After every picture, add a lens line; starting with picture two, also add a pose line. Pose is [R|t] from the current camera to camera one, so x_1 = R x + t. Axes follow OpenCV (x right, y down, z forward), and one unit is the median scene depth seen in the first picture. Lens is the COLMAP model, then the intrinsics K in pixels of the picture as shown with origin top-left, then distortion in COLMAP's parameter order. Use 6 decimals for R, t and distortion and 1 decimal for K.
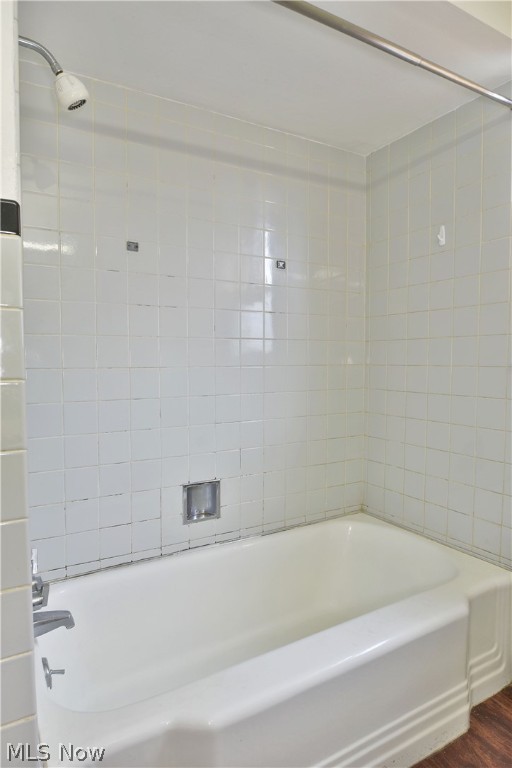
lens RADIAL K [[464.5, 0, 256.0], [0, 464.5, 384.0], [0, 0, 1]] dist [-0.014382, -0.003791]
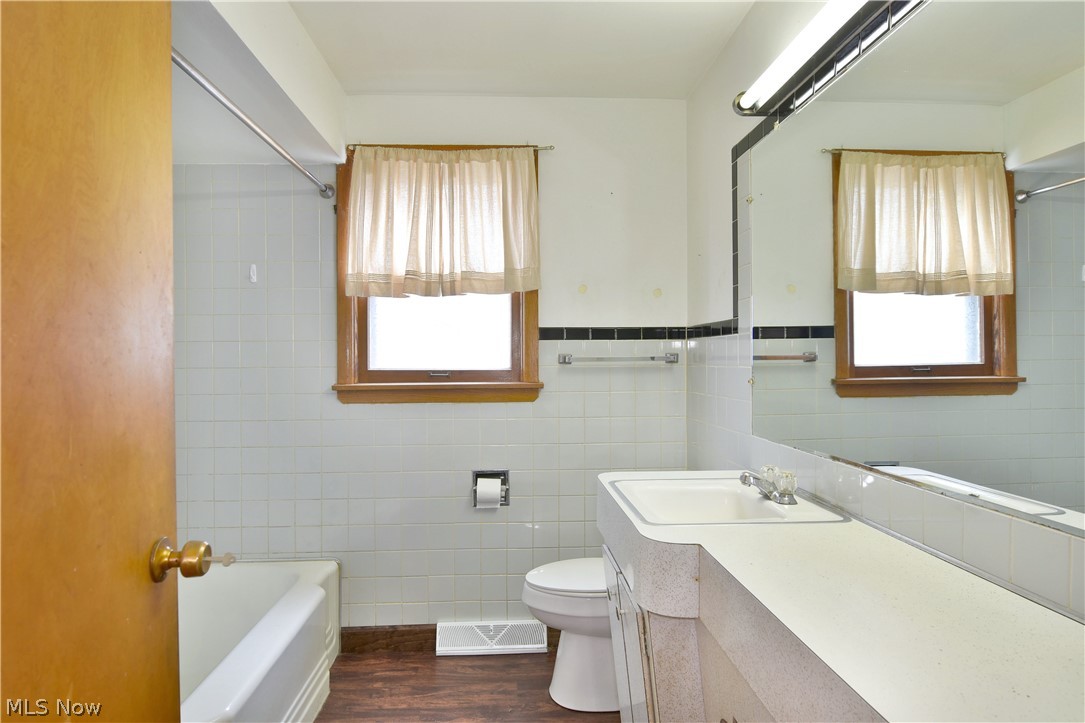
lens RADIAL K [[656.2, 0, 543.6], [0, 656.2, 364.4], [0, 0, 1]] dist [-0.014382, -0.003791]
pose [[0.449433, -0.006055, 0.893294, -0.824406], [0.060827, 0.997864, -0.023839, -0.038556], [-0.891241, 0.065051, 0.448841, -0.345216]]
